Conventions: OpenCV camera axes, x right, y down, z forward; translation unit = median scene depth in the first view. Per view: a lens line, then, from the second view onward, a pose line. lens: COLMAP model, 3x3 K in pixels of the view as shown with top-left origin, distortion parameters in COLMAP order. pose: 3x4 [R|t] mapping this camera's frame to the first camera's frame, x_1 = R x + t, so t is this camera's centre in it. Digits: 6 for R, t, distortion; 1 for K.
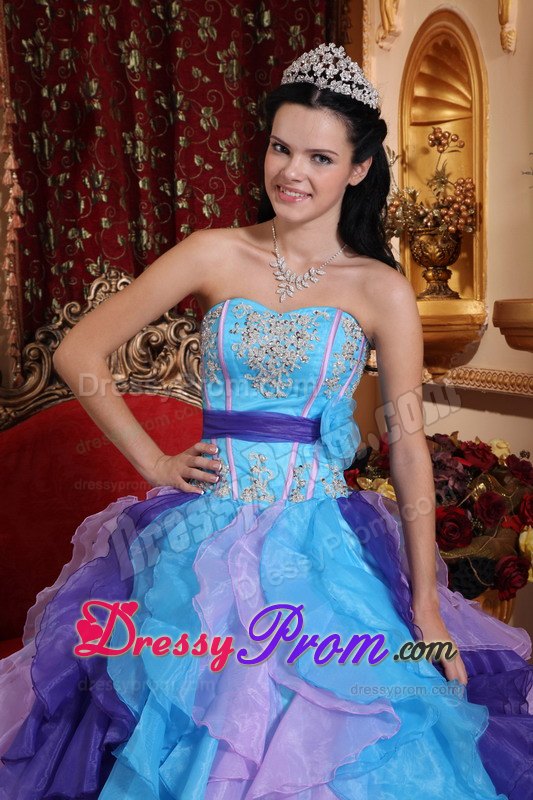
lens RADIAL K [[1552.5, 0, 265.6], [0, 1552.5, 416.4], [0, 0, 1]] dist [0.269124, -0.000197]
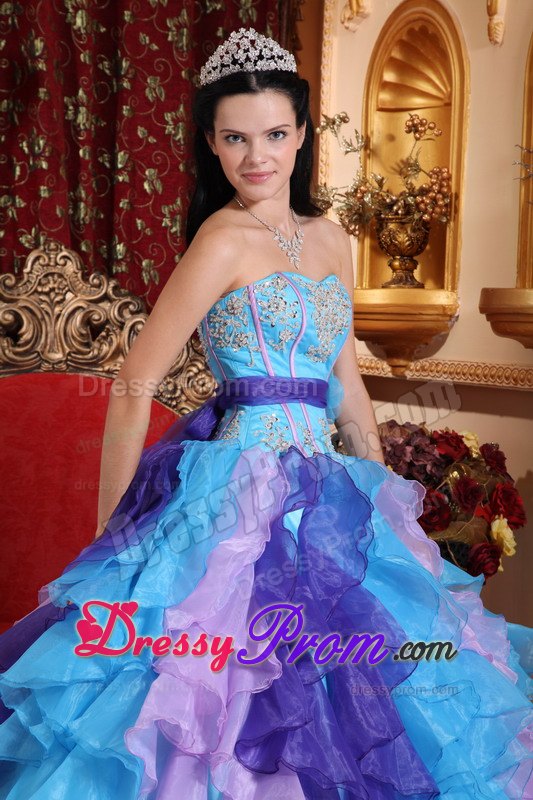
lens RADIAL K [[1983.1, 0, 263.2], [0, 1983.1, 416.6], [0, 0, 1]] dist [0.450423, -0.046586]
pose [[0.990465, 0.046353, 0.129732, -0.123251], [-0.042138, 0.998497, -0.035051, 0.047513], [-0.131161, 0.029250, 0.990929, -0.203303]]
